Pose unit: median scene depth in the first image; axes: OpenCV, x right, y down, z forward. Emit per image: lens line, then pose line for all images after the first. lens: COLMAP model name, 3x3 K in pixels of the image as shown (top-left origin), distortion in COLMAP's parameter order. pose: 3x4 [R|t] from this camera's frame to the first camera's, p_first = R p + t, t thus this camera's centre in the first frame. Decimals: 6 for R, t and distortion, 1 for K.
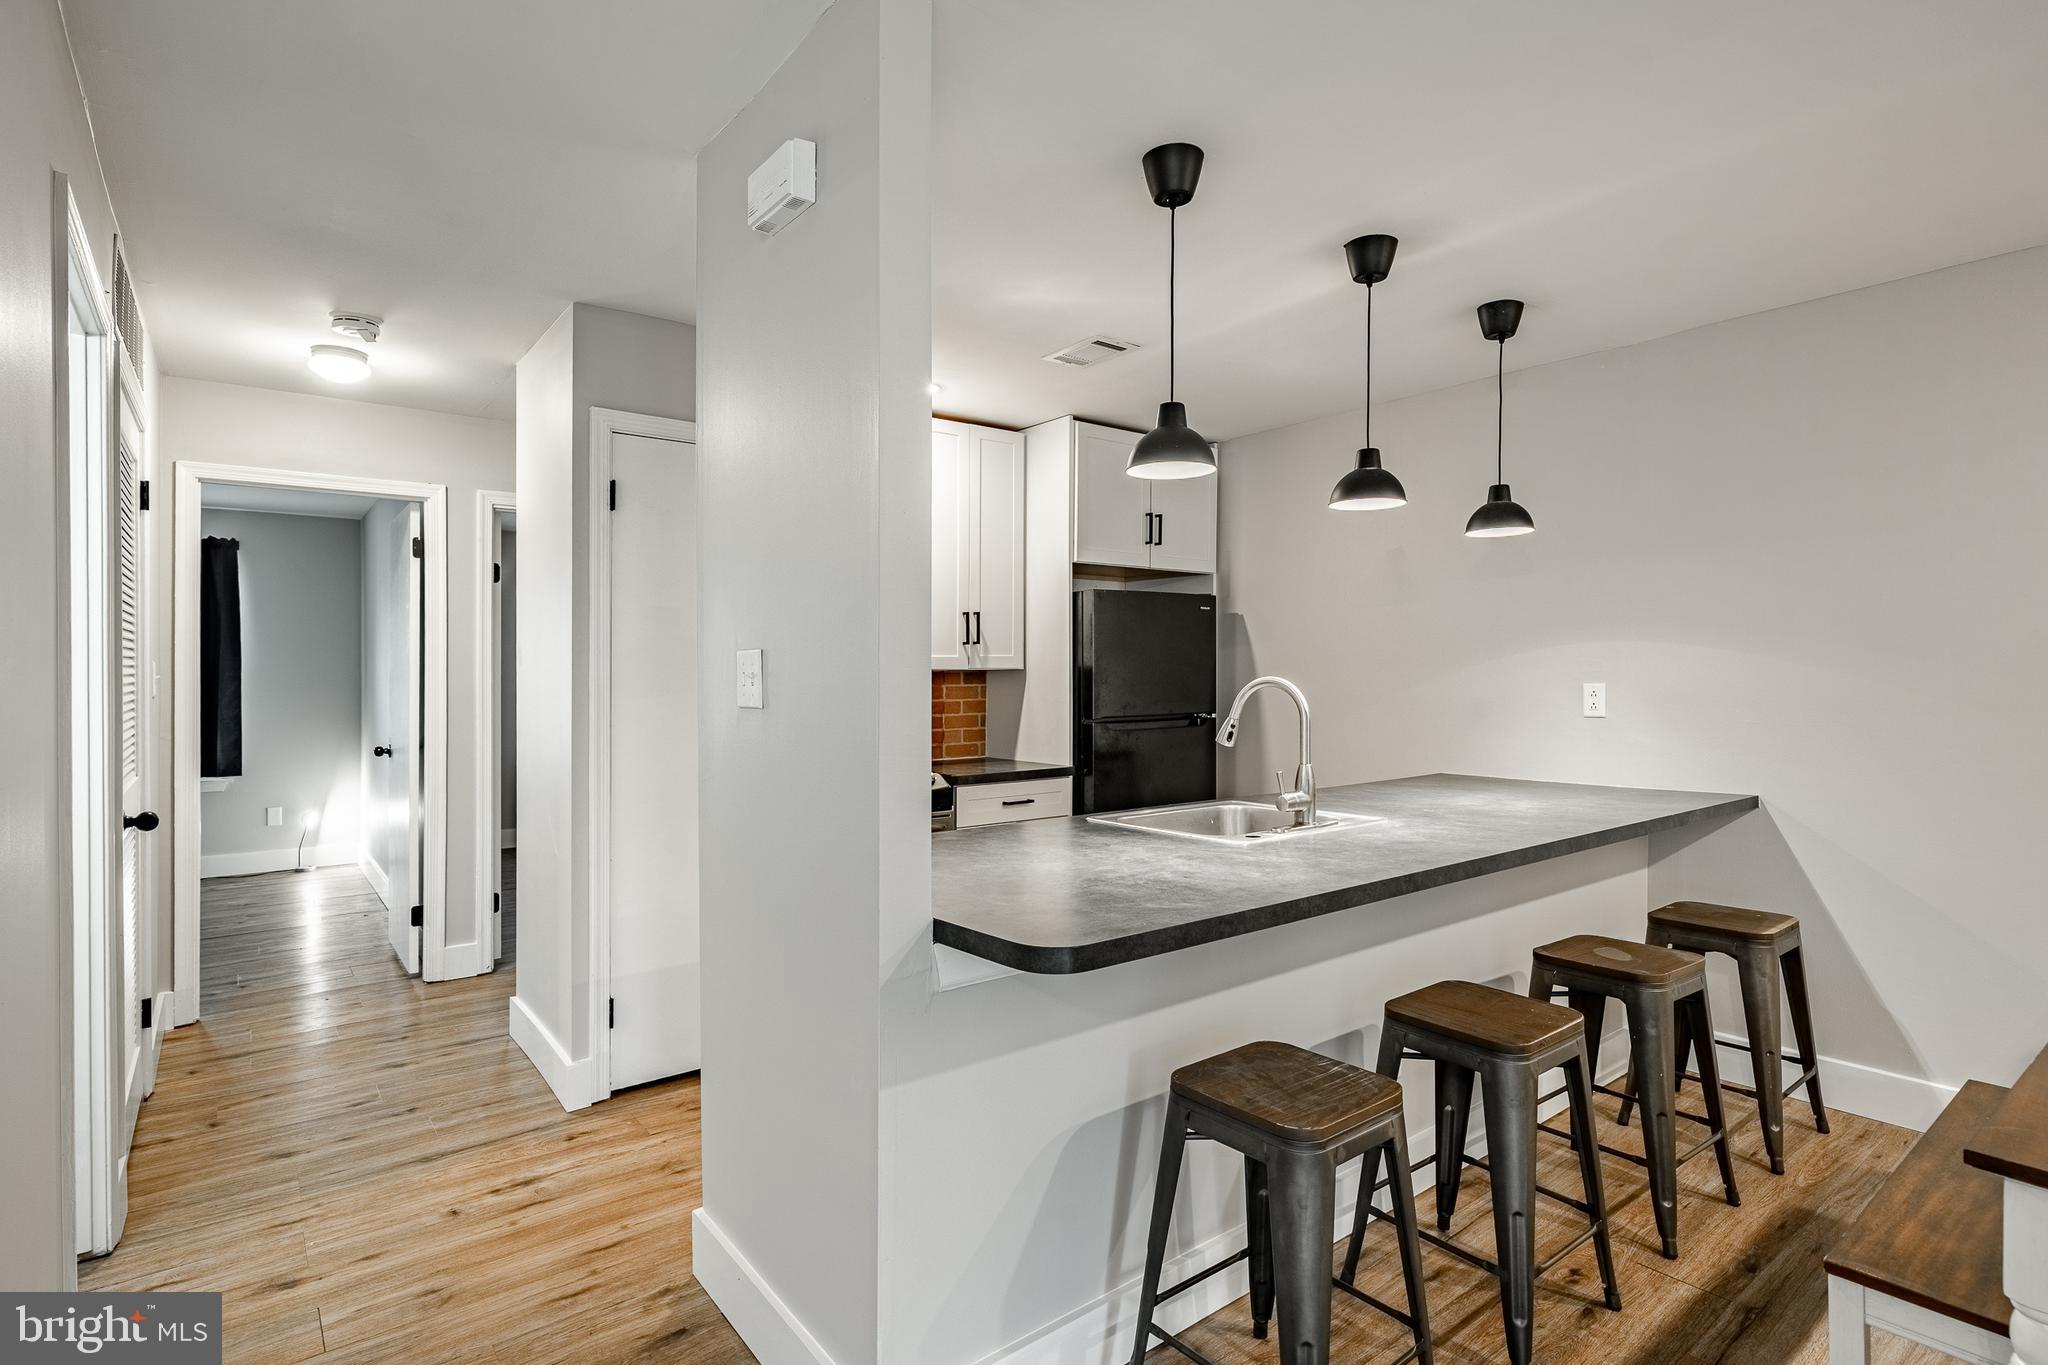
lens RADIAL K [[1022.9, 0, 1011.3], [0, 1022.9, 671.2], [0, 0, 1]] dist [-0.000646, -0.000834]
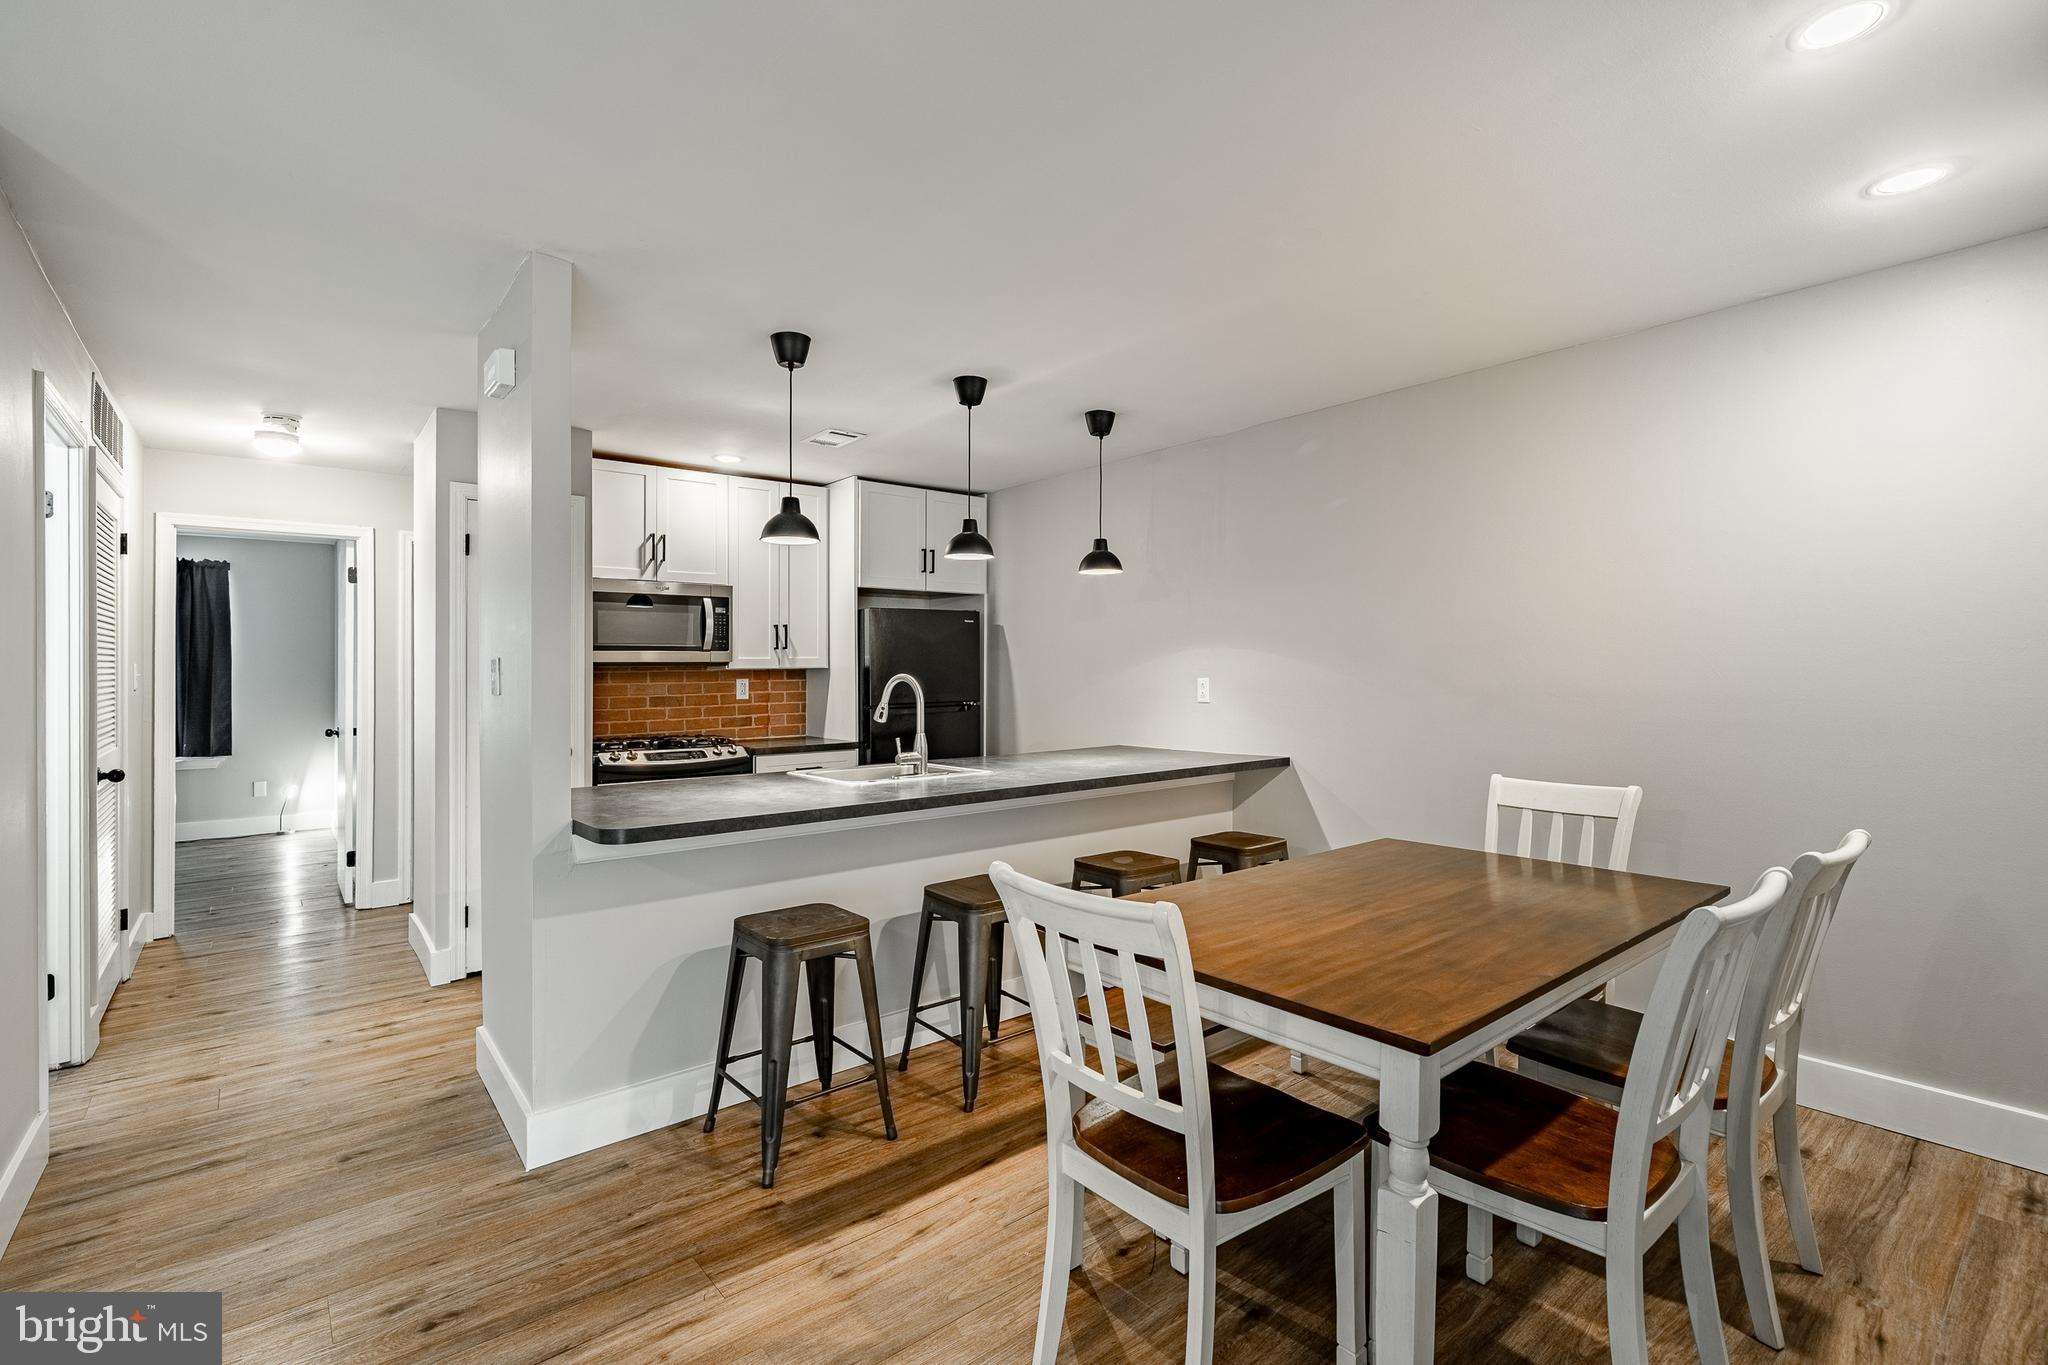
lens RADIAL K [[934.9, 0, 1019.4], [0, 934.9, 661.6], [0, 0, 1]] dist [-0.003128, 0.000408]
pose [[0.999583, -0.001166, 0.028844, 0.301810], [0.001328, 0.999983, -0.005612, -0.004027], [-0.028837, 0.005648, 0.999568, -0.272538]]
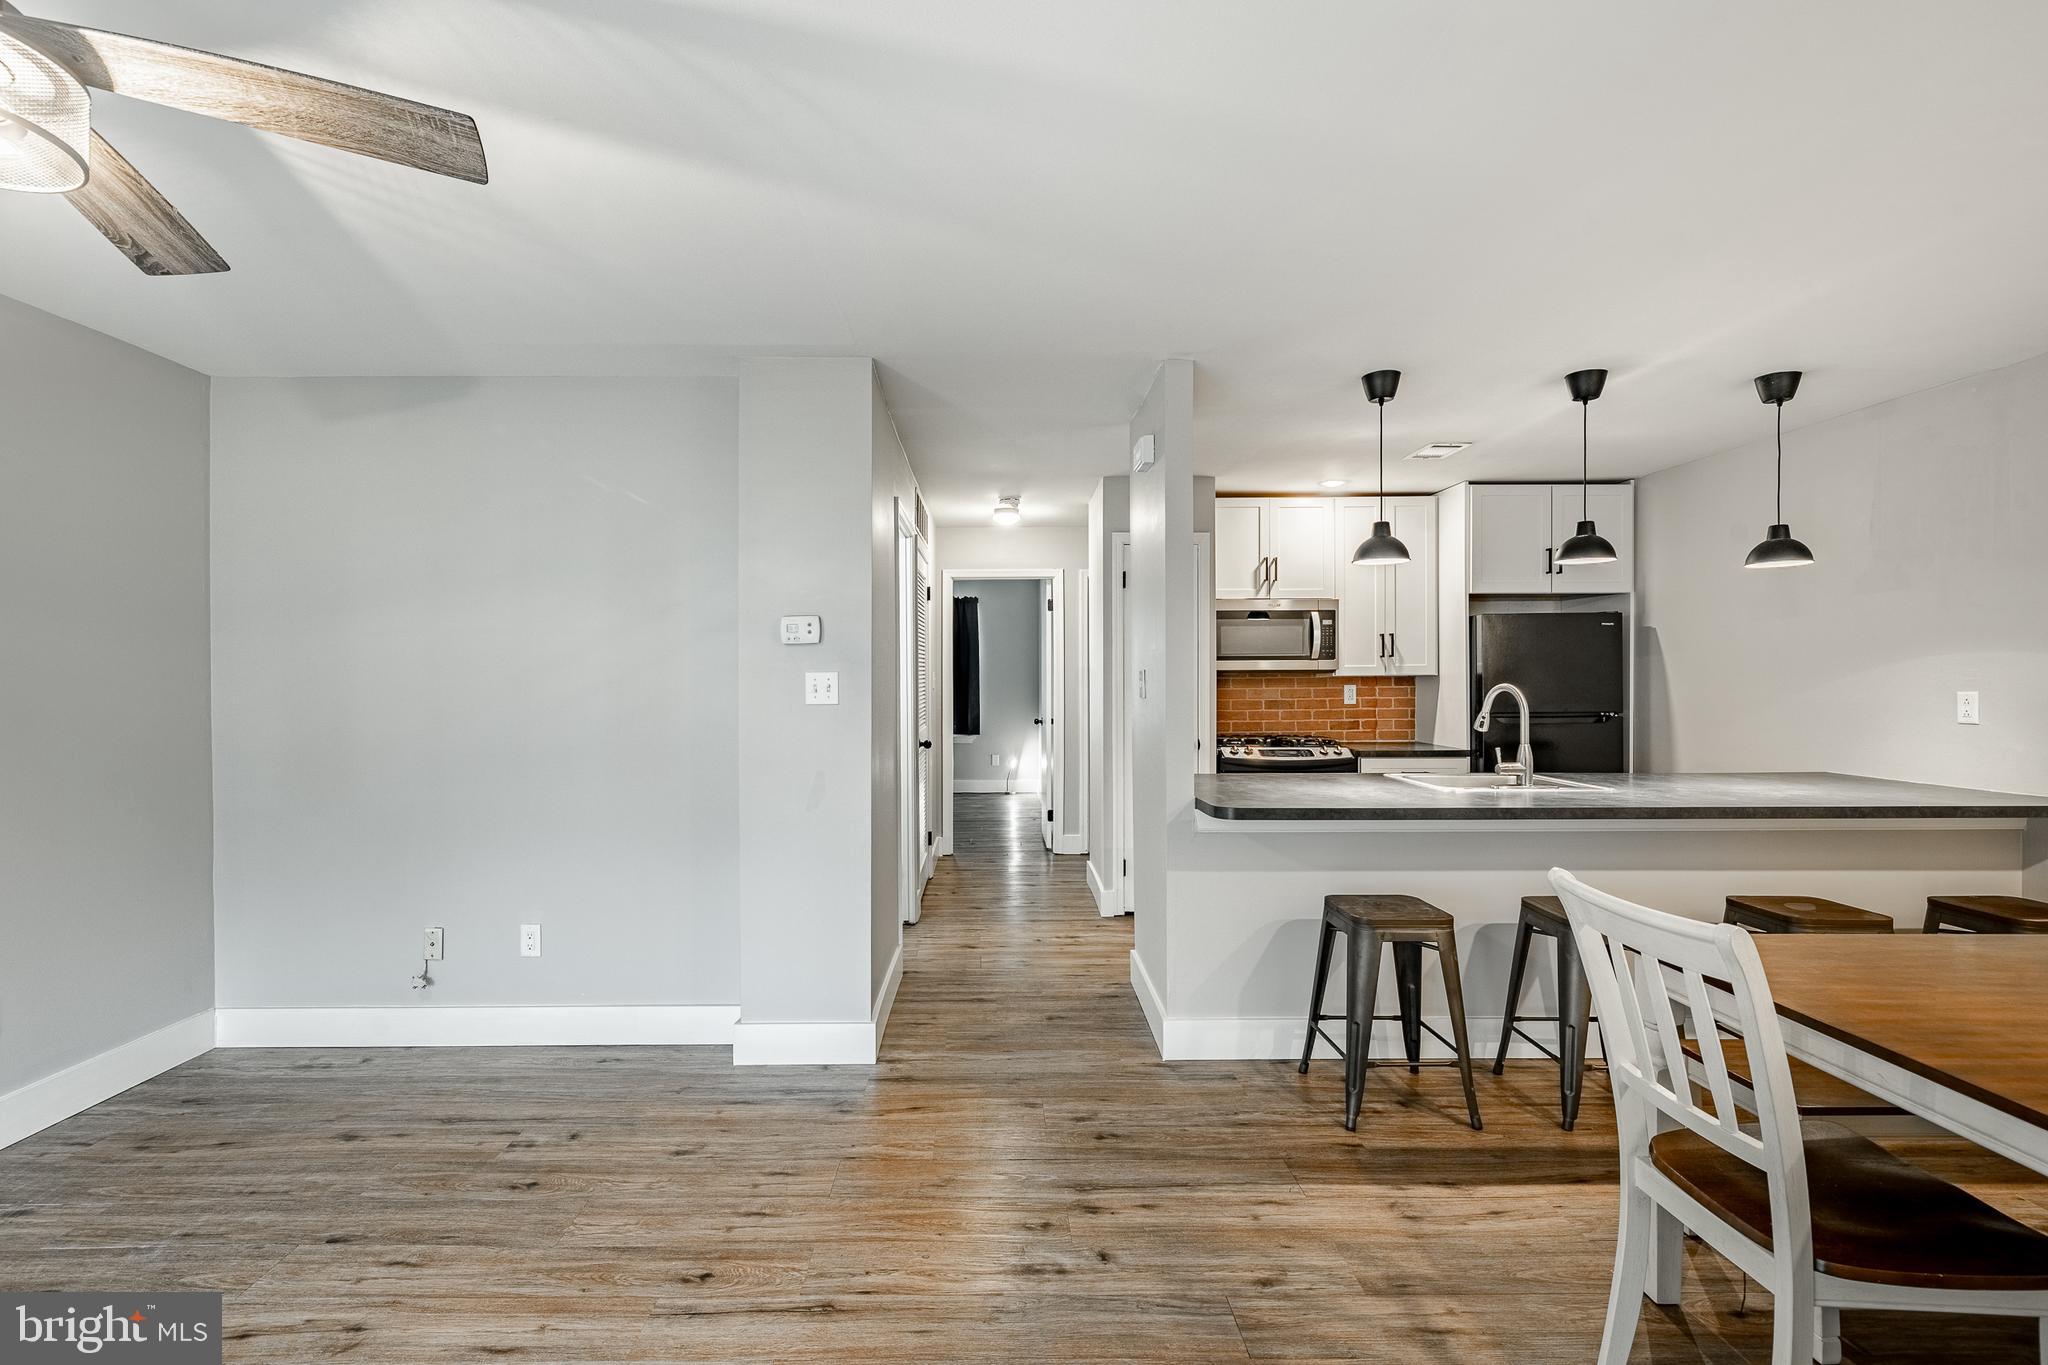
lens RADIAL K [[906.0, 0, 979.7], [0, 906.0, 672.2], [0, 0, 1]] dist [-0.002334, -0.000221]
pose [[0.786073, 0.000132, -0.618134, 0.365871], [0.001778, 0.999995, 0.002475, -0.012871], [0.618131, -0.003045, 0.786069, -0.379595]]
